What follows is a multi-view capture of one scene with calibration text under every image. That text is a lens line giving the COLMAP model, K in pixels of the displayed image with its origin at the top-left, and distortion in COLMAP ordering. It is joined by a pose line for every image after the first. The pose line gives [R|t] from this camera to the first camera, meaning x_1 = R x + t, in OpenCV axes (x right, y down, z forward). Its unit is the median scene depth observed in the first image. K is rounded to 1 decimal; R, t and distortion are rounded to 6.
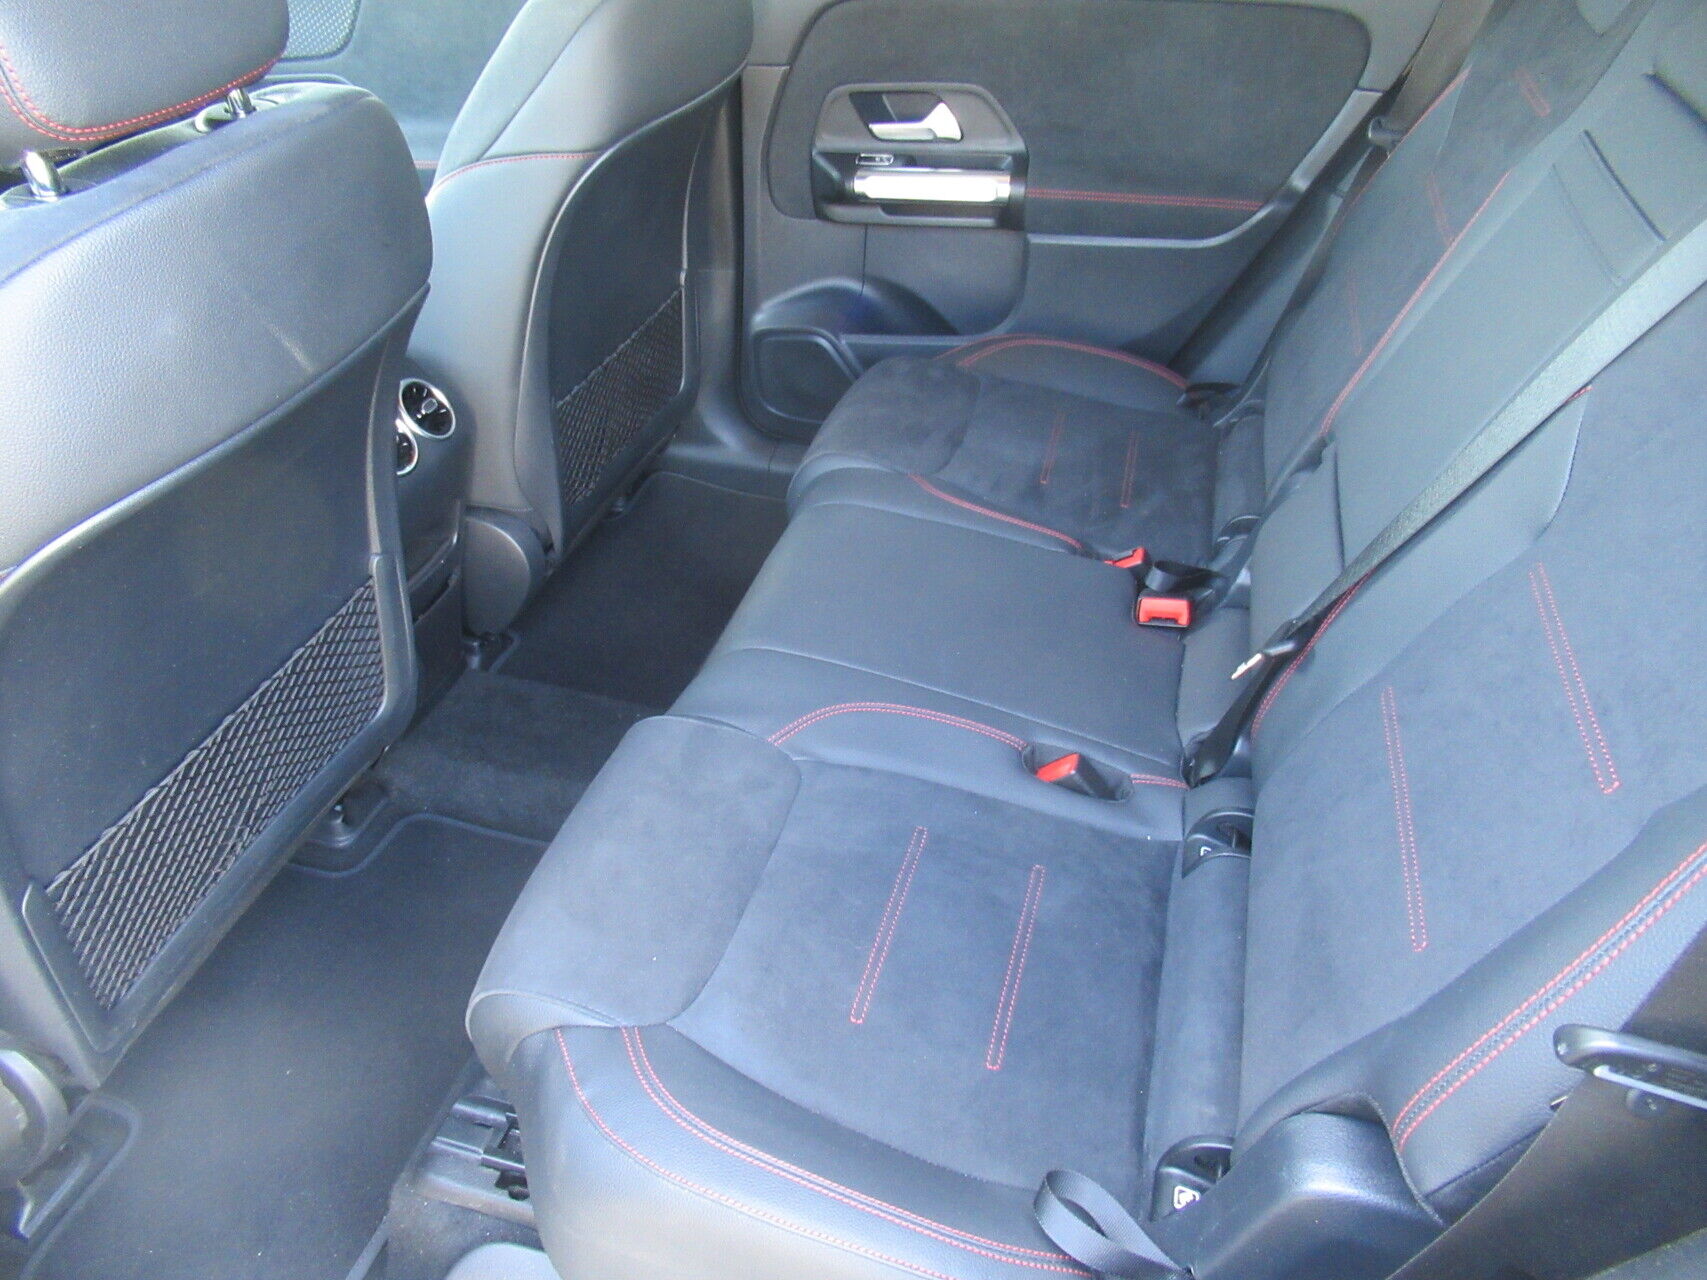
lens RADIAL K [[1278.9, 0, 853.5], [0, 1278.9, 640.0], [0, 0, 1]] dist [-0.013583, 0.005482]
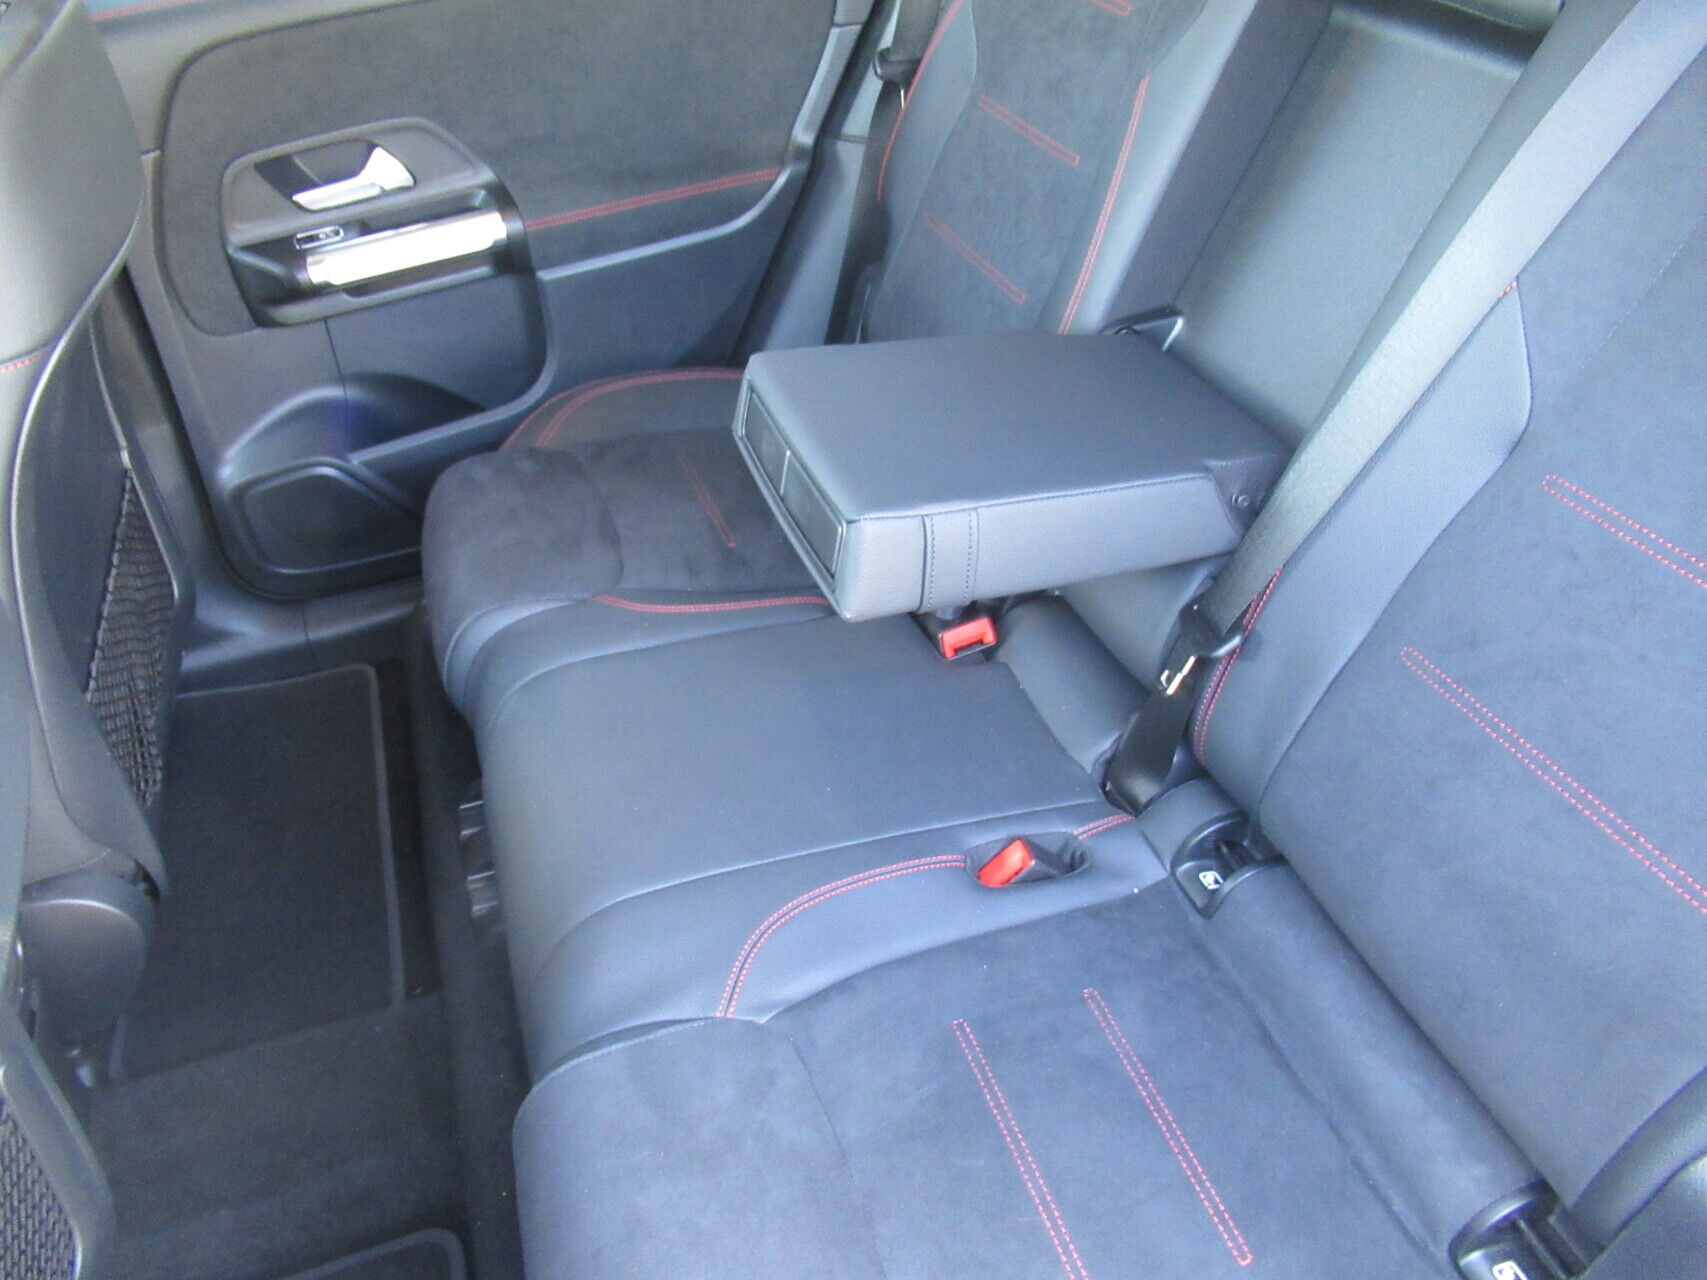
lens RADIAL K [[1278.9, 0, 853.5], [0, 1278.9, 640.0], [0, 0, 1]] dist [-0.013583, 0.005482]
pose [[0.820175, -0.398567, 0.410436, -0.137565], [0.387380, 0.914813, 0.114257, -0.111864], [-0.421011, 0.065284, 0.904703, 0.164698]]
